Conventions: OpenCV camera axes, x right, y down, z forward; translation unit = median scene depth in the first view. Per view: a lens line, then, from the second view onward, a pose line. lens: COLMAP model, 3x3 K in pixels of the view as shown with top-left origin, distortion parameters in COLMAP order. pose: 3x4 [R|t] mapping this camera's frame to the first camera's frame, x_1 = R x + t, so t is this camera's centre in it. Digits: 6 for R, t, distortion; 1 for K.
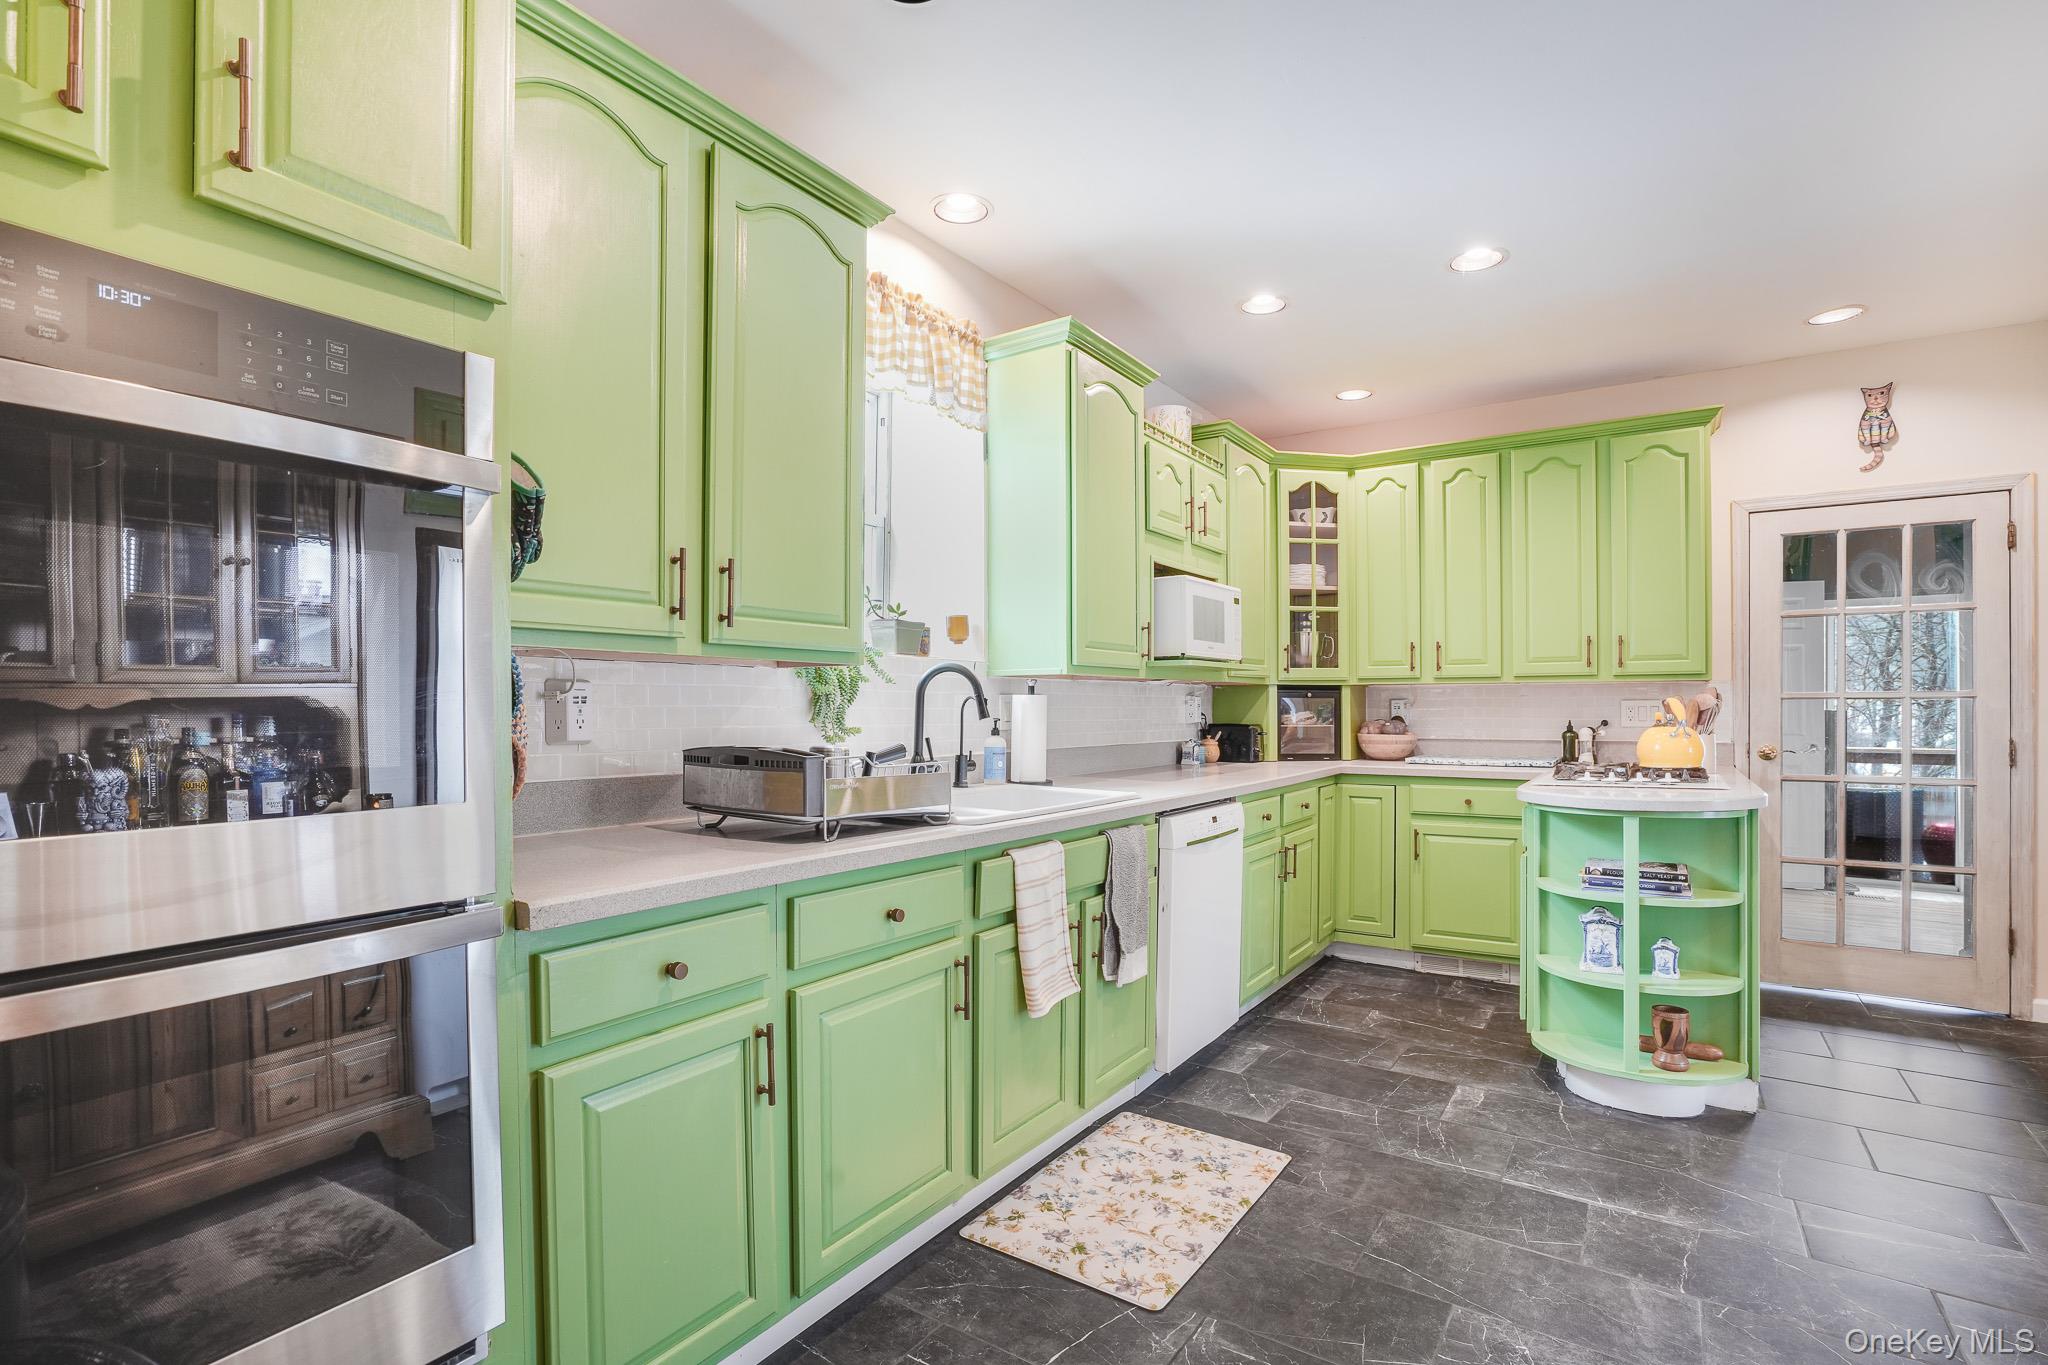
lens RADIAL K [[955.8, 0, 1024.1], [0, 955.8, 704.3], [0, 0, 1]] dist [-0.033747, 0.004972]
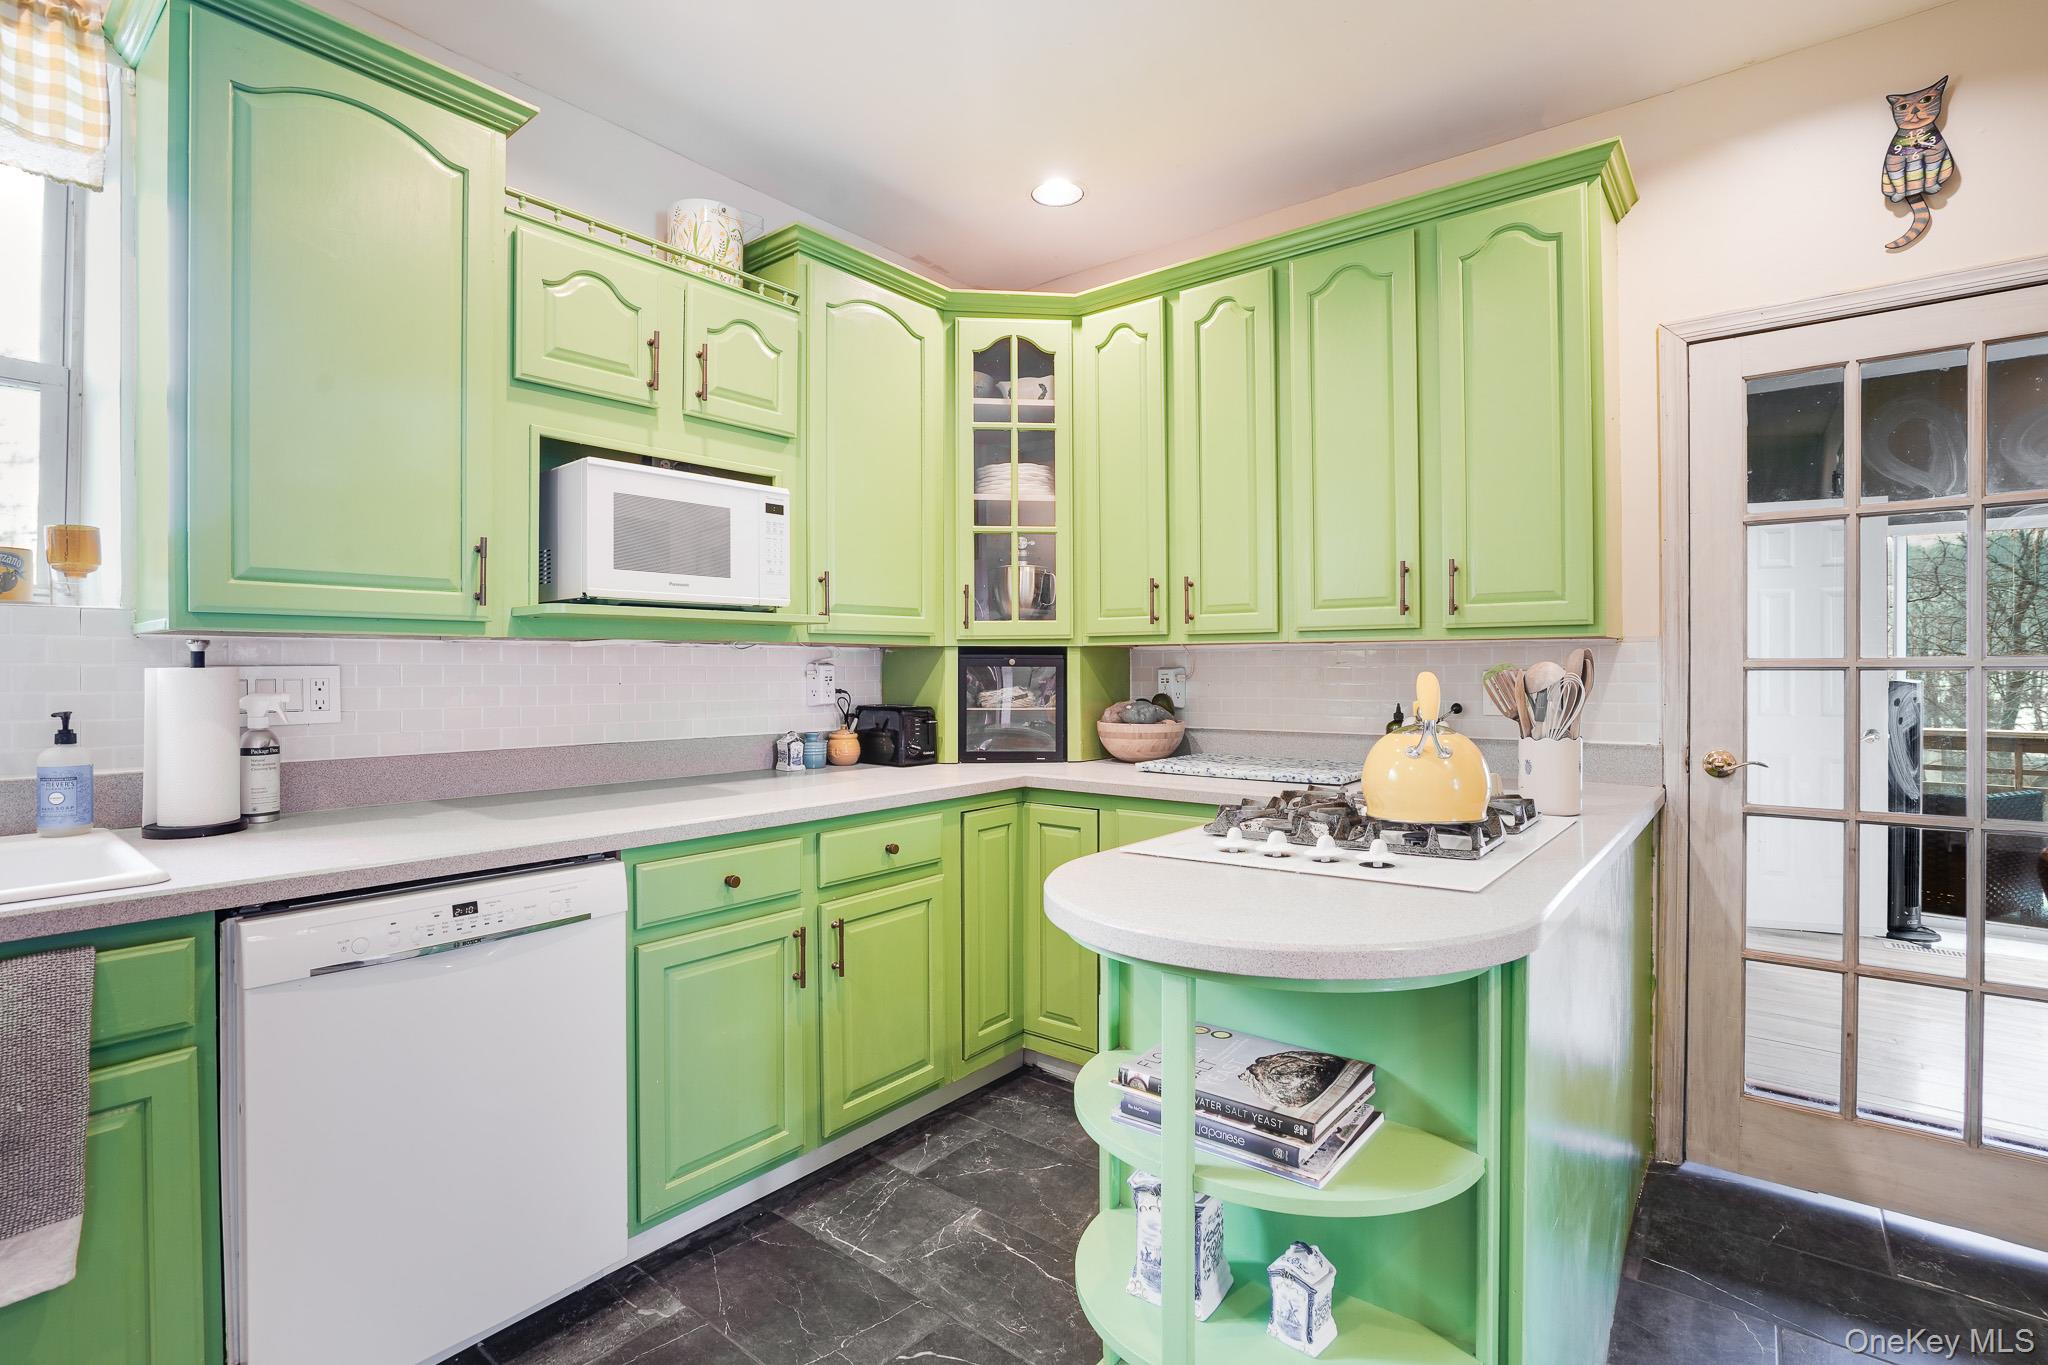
lens RADIAL K [[955.8, 0, 1019.4], [0, 955.8, 668.0], [0, 0, 1]] dist [-0.033747, 0.004972]
pose [[0.996842, -0.001060, -0.079399, 0.387078], [0.001163, 0.999999, 0.001255, -0.007115], [0.079398, -0.001344, 0.996842, 0.373732]]
